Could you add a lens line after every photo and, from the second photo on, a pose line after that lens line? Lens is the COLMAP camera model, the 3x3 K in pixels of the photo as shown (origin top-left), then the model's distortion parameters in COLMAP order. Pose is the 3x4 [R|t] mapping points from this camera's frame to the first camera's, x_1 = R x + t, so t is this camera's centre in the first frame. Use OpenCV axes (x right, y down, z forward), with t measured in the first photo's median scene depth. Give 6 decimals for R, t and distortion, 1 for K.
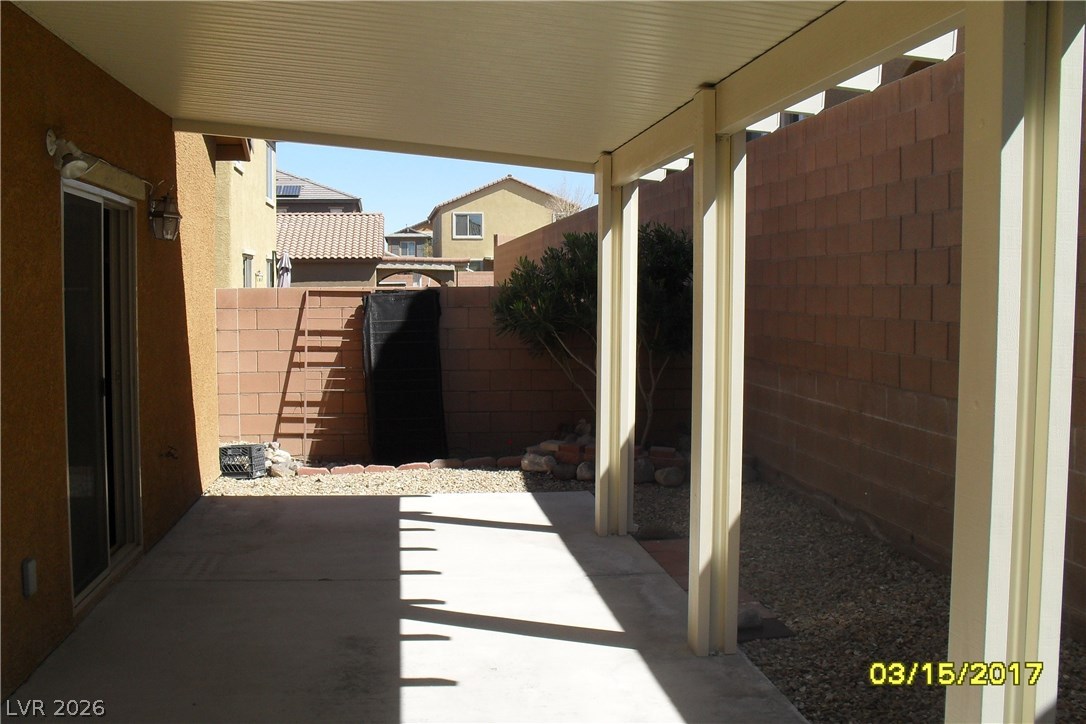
lens RADIAL K [[1166.3, 0, 531.9], [0, 1166.3, 359.2], [0, 0, 1]] dist [-0.132416, 0.000000]
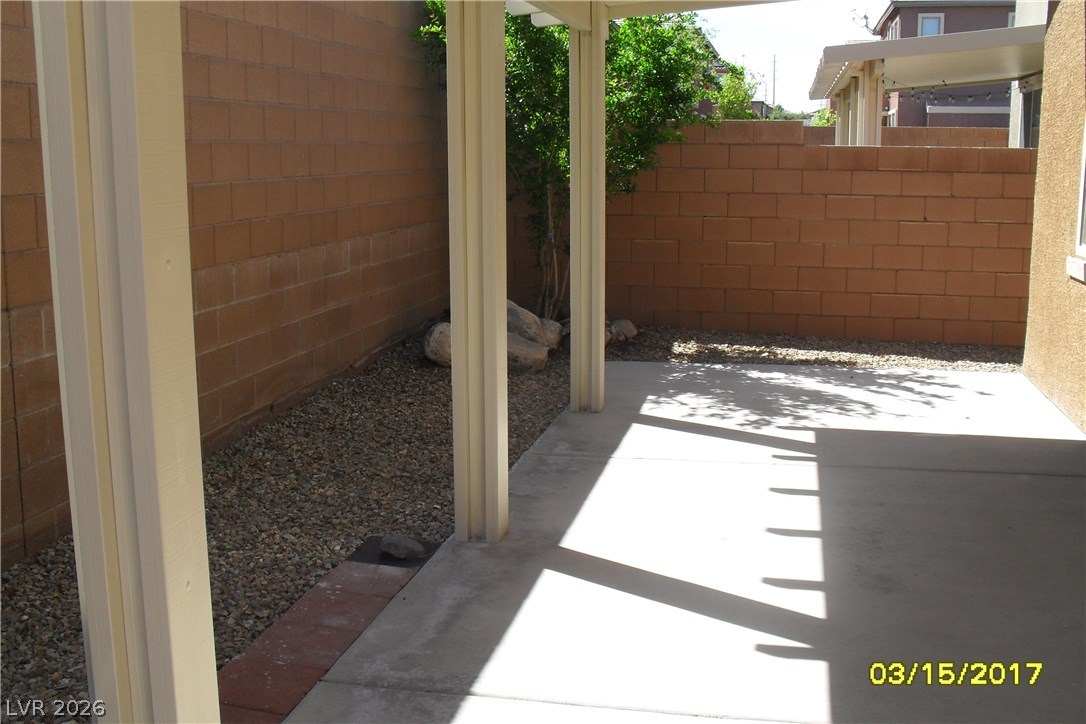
lens RADIAL K [[1166.3, 0, 546.7], [0, 1166.3, 361.8], [0, 0, 1]] dist [-0.132416, 0.000000]
pose [[-0.949505, -0.056436, 0.308635, -0.119623], [0.017422, 0.972688, 0.231462, -0.068312], [-0.313268, 0.225151, -0.922589, 1.248729]]
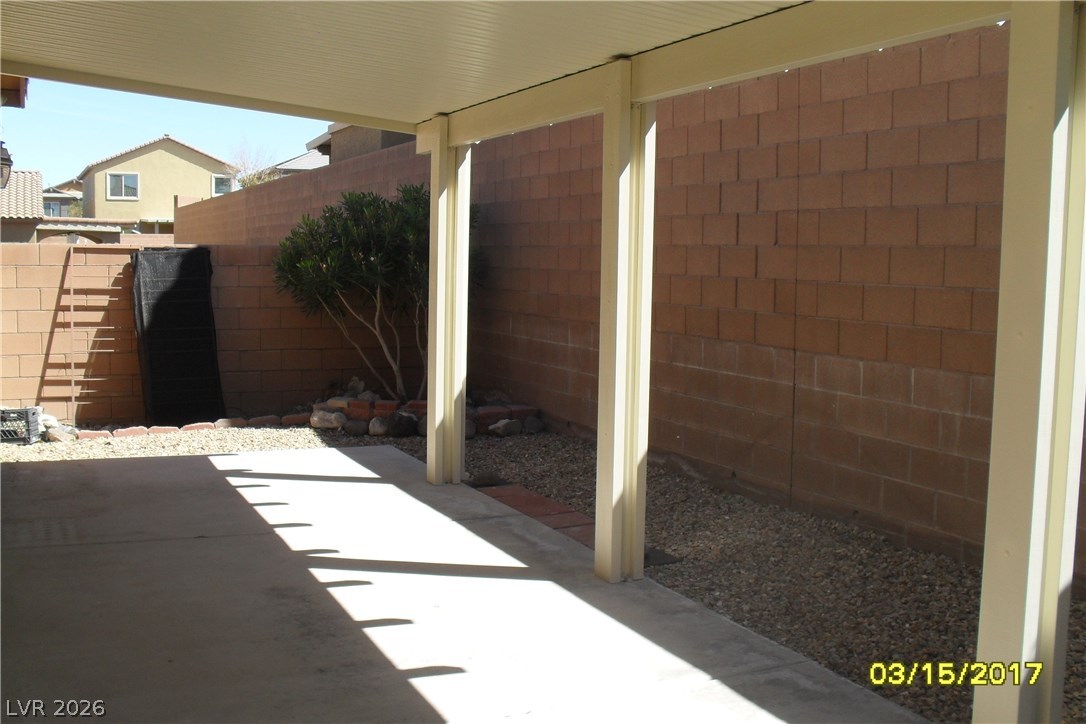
lens RADIAL K [[1166.3, 0, 507.6], [0, 1166.3, 353.7], [0, 0, 1]] dist [-0.132416, 0.000000]
pose [[0.959330, -0.011391, 0.282057, -0.172394], [0.004300, 0.999659, 0.025747, 0.008910], [-0.282254, -0.023487, 0.959052, -0.010237]]
